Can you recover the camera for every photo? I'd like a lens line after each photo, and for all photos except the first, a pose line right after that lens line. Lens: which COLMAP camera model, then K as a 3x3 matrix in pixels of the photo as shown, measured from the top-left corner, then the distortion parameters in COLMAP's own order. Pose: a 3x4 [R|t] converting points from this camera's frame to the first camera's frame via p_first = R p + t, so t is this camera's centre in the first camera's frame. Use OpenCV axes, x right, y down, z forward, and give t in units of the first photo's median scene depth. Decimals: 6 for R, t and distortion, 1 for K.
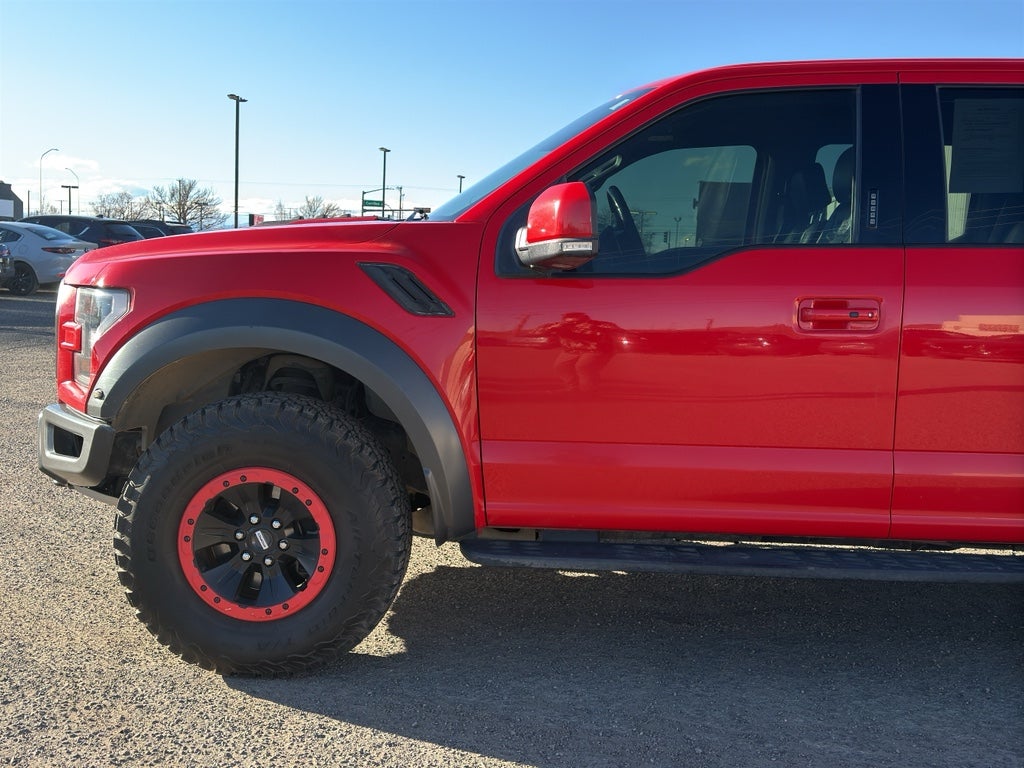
lens RADIAL K [[1028.6, 0, 509.1], [0, 1028.6, 386.8], [0, 0, 1]] dist [0.075948, 0.000000]
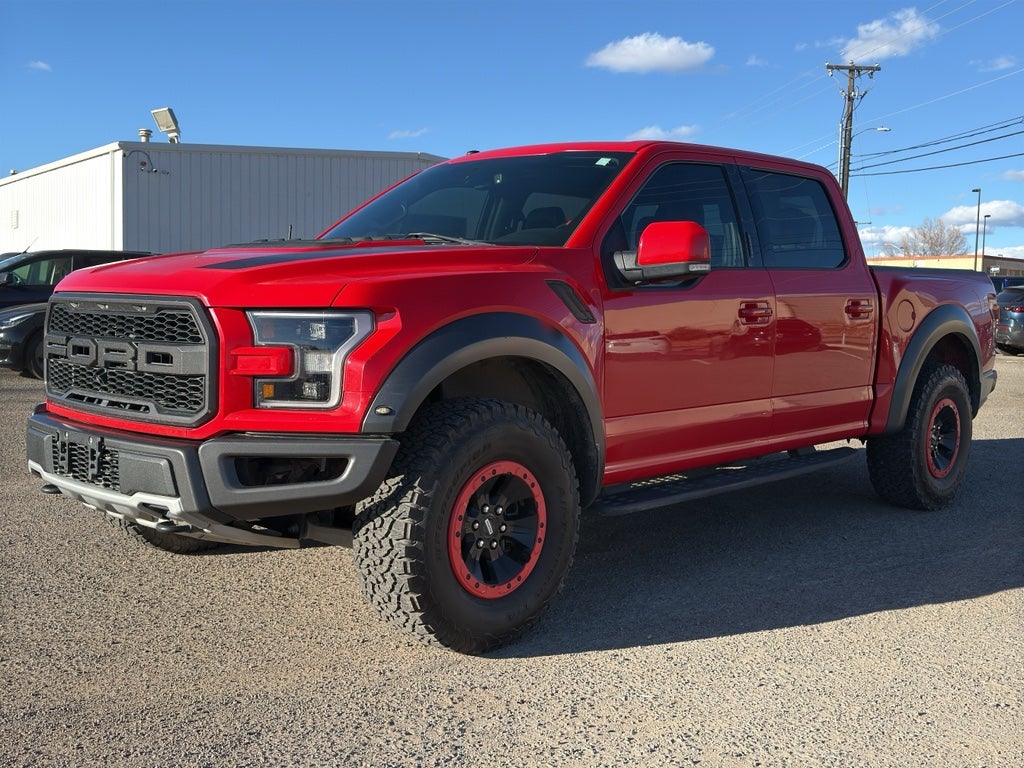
lens RADIAL K [[1028.6, 0, 502.1], [0, 1028.6, 374.4], [0, 0, 1]] dist [0.075948, 0.000000]
pose [[0.687200, -0.071533, 0.722938, -1.054066], [0.096598, 0.995301, 0.006659, -0.023896], [-0.720018, 0.065258, 0.690881, 0.208085]]
